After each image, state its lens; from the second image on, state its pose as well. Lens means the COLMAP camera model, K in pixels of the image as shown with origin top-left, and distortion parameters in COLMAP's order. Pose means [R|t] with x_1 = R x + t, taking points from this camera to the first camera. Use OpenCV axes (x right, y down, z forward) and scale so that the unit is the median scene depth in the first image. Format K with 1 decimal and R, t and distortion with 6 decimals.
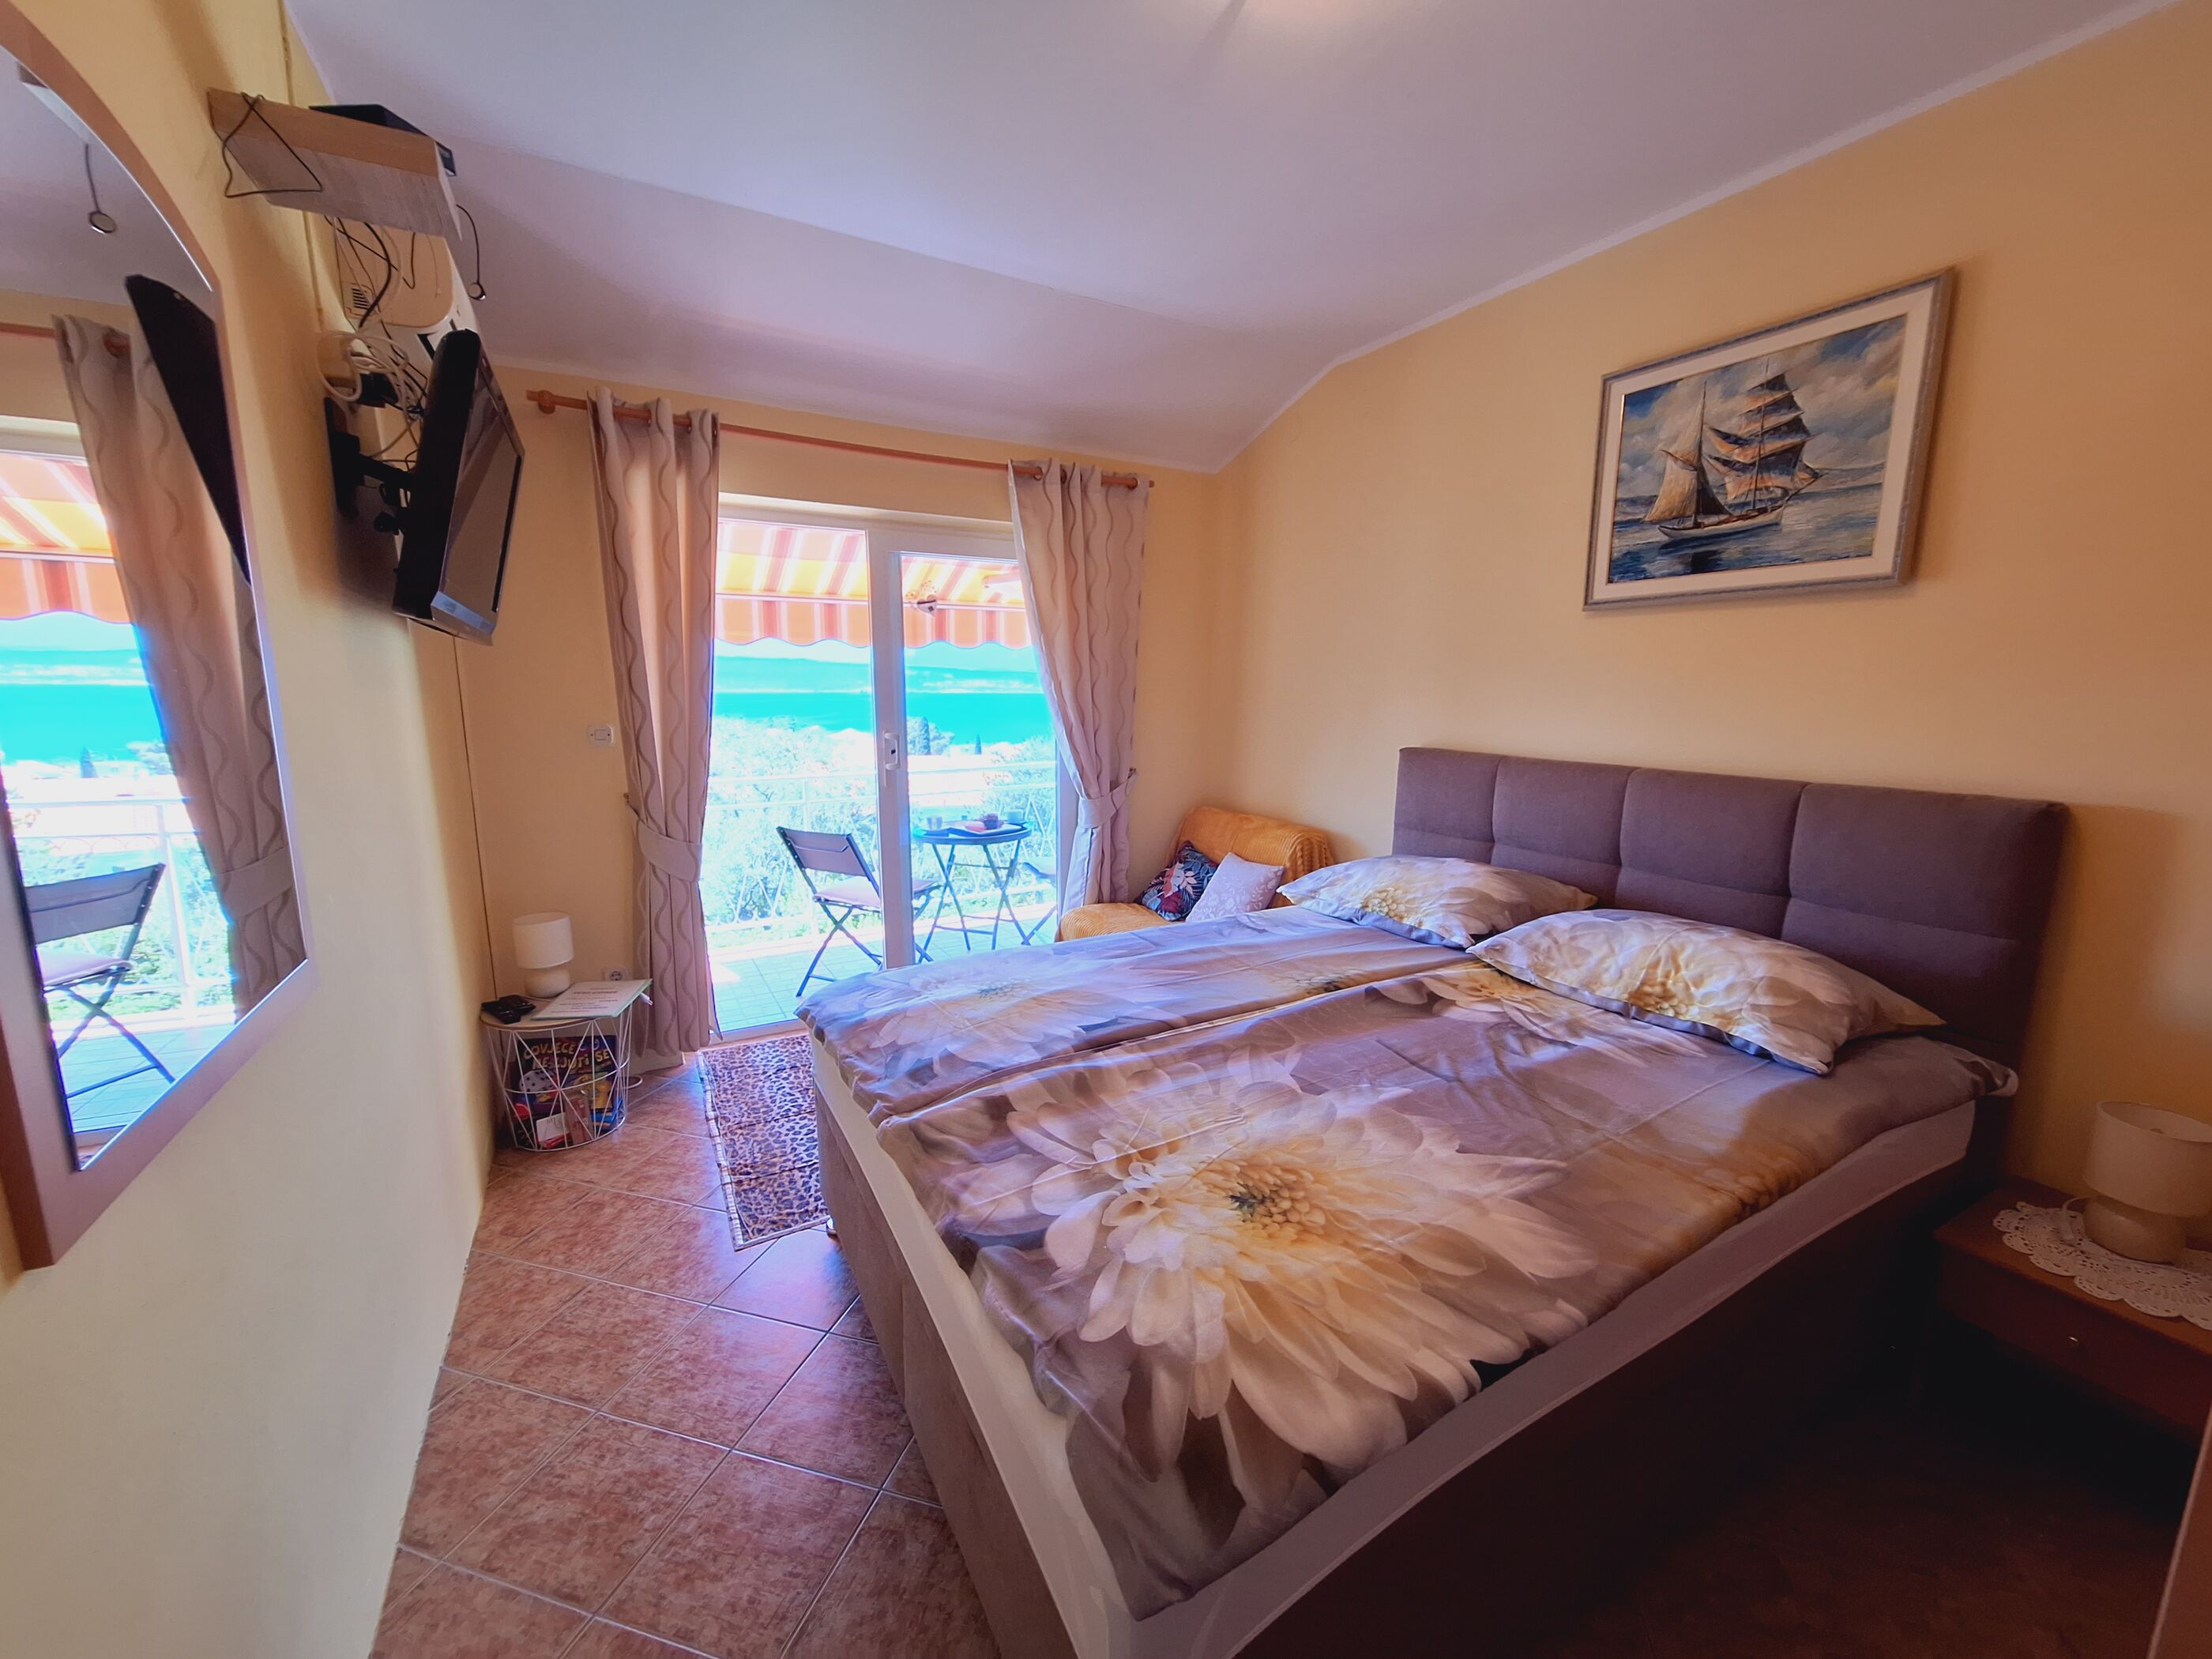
lens RADIAL K [[872.7, 0, 1113.4], [0, 872.7, 828.5], [0, 0, 1]] dist [-0.008290, 0.000161]
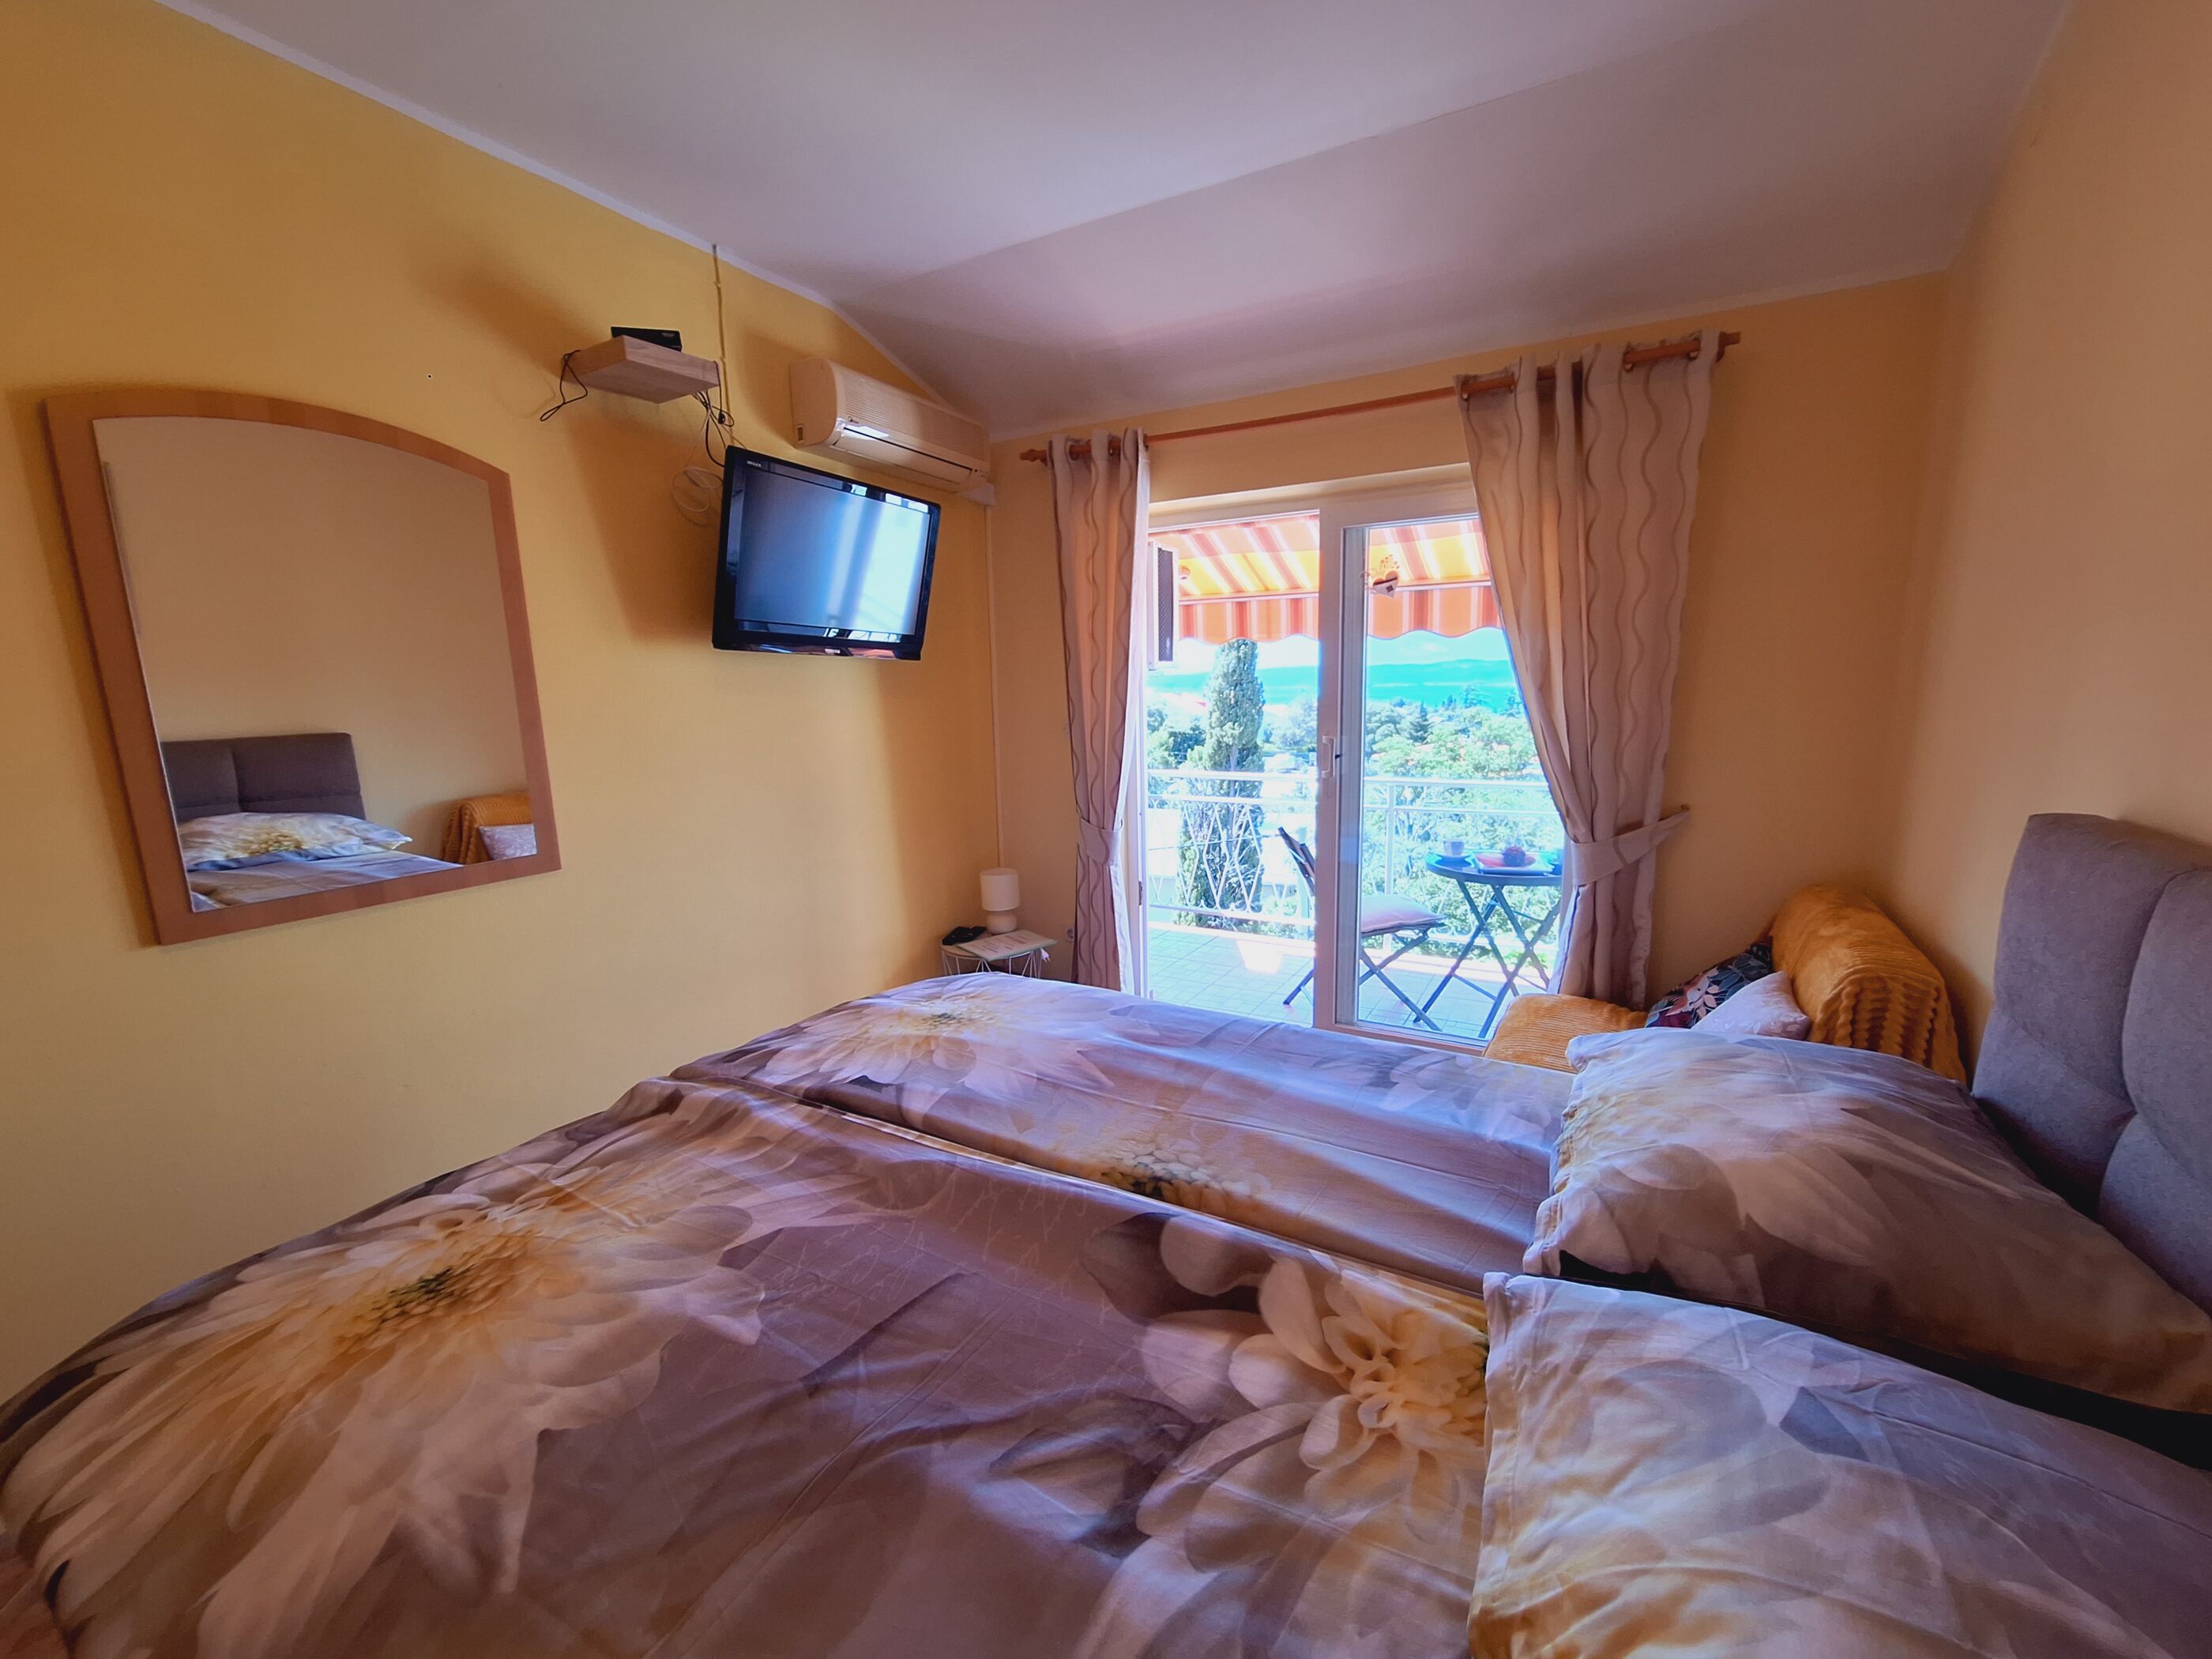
lens RADIAL K [[872.7, 0, 1116.3], [0, 872.7, 830.1], [0, 0, 1]] dist [-0.008290, 0.000161]
pose [[0.518885, 0.123698, -0.845847, 0.758455], [-0.117102, 0.990433, 0.073007, -0.105701], [0.846785, 0.061168, 0.528406, 0.696464]]
